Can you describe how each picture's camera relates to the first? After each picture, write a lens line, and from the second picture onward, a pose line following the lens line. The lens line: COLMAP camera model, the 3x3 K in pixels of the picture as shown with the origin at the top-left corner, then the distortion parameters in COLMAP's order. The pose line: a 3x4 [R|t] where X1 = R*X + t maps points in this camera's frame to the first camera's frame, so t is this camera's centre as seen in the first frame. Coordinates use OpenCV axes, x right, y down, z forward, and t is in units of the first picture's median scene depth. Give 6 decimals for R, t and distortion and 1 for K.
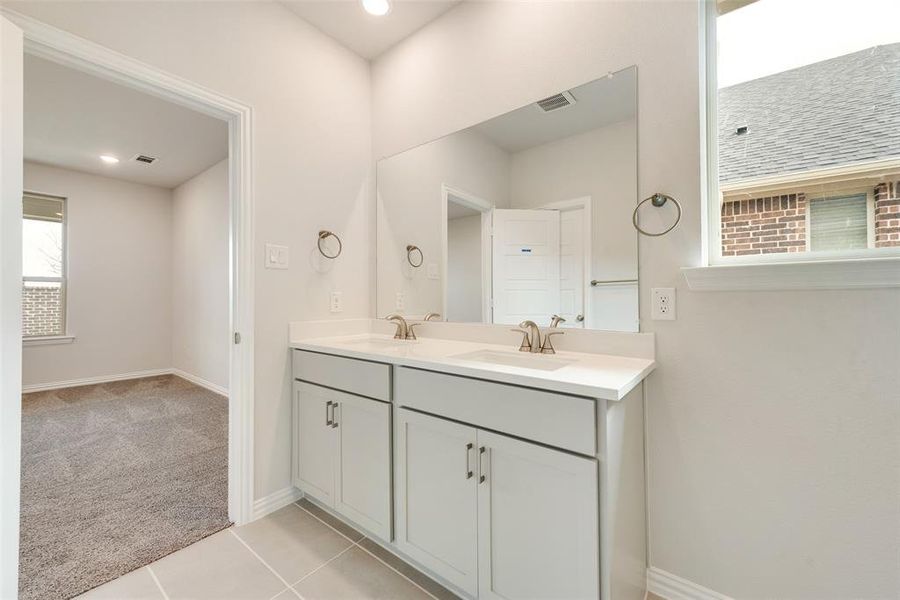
lens RADIAL K [[357.8, 0, 449.2], [0, 357.8, 295.6], [0, 0, 1]] dist [0.003086, 0.000159]
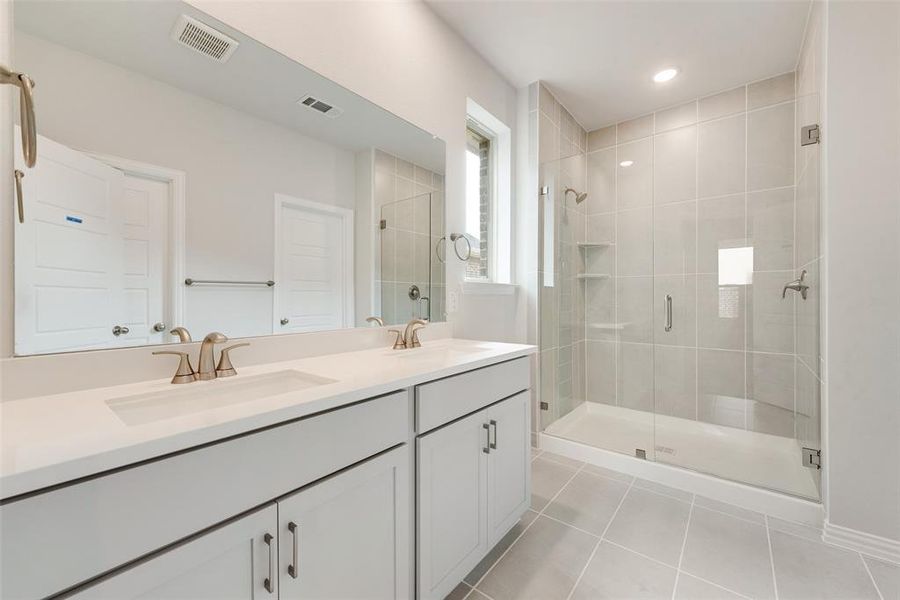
lens RADIAL K [[357.8, 0, 449.2], [0, 357.8, 295.6], [0, 0, 1]] dist [0.003086, 0.000159]
pose [[0.019765, 0.022254, 0.999557, -0.833685], [0.000011, 0.999752, -0.022259, 0.027063], [-0.999805, 0.000451, 0.019760, 0.868087]]
